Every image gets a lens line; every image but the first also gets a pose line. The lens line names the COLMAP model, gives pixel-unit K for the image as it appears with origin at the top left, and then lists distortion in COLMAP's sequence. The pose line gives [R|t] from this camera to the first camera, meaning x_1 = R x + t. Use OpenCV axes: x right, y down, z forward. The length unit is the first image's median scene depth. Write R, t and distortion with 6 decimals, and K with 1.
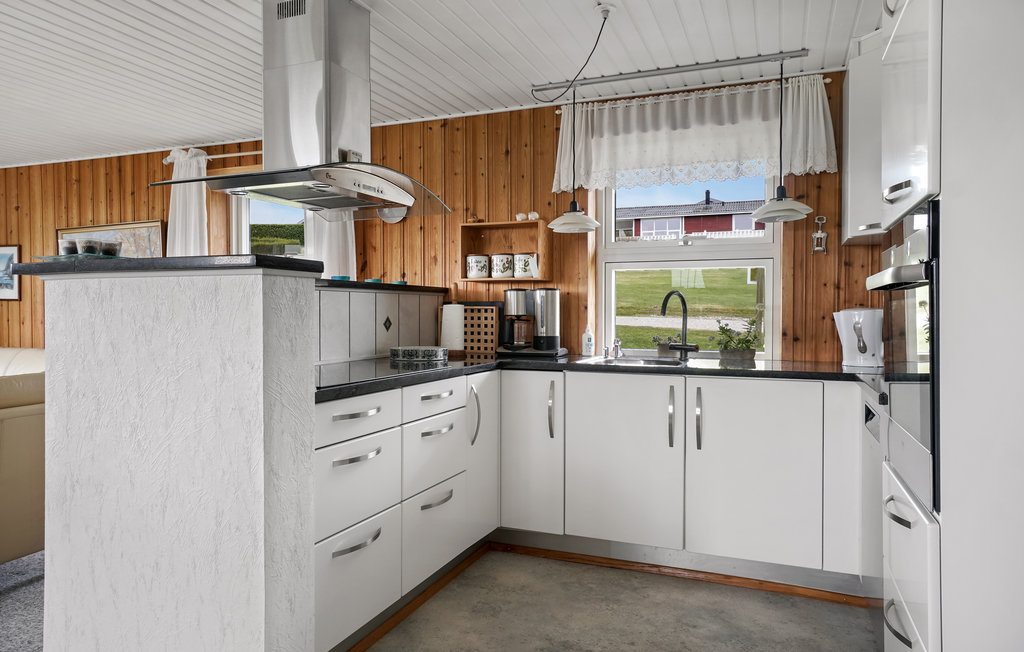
lens RADIAL K [[676.2, 0, 512.8], [0, 676.2, 320.2], [0, 0, 1]] dist [0.018076, -0.011478]
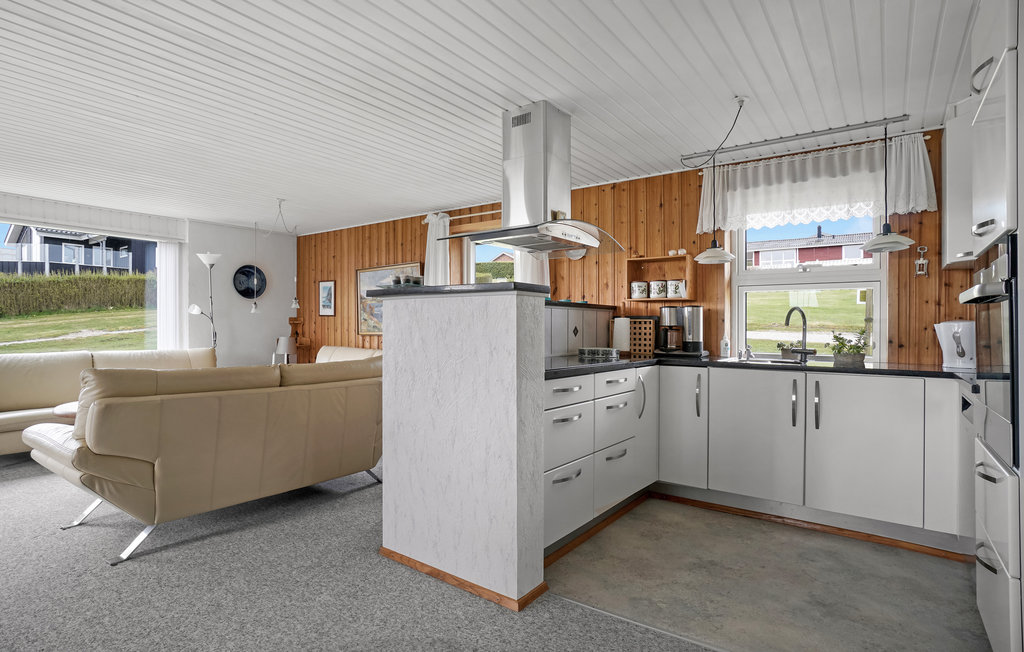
lens RADIAL K [[528.7, 0, 526.4], [0, 528.7, 325.2], [0, 0, 1]] dist [-0.036112, 0.016443]
pose [[0.973604, 0.003171, -0.228220, -0.034129], [-0.007106, 0.999840, -0.016424, 0.011465], [0.228132, 0.017612, 0.973471, -0.090783]]
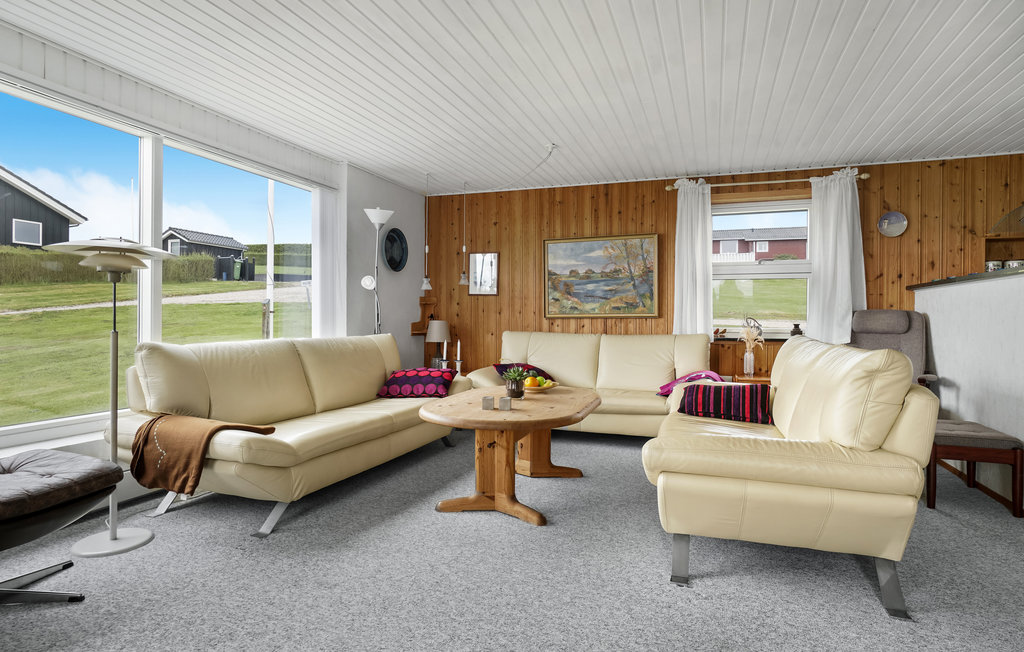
lens RADIAL K [[551.8, 0, 514.6], [0, 551.8, 320.5], [0, 0, 1]] dist [-0.003623, -0.001471]
pose [[0.999018, 0.005708, 0.043934, -1.081632], [-0.005367, 0.999955, -0.007886, 0.038278], [-0.043977, 0.007643, 0.999003, -0.055327]]
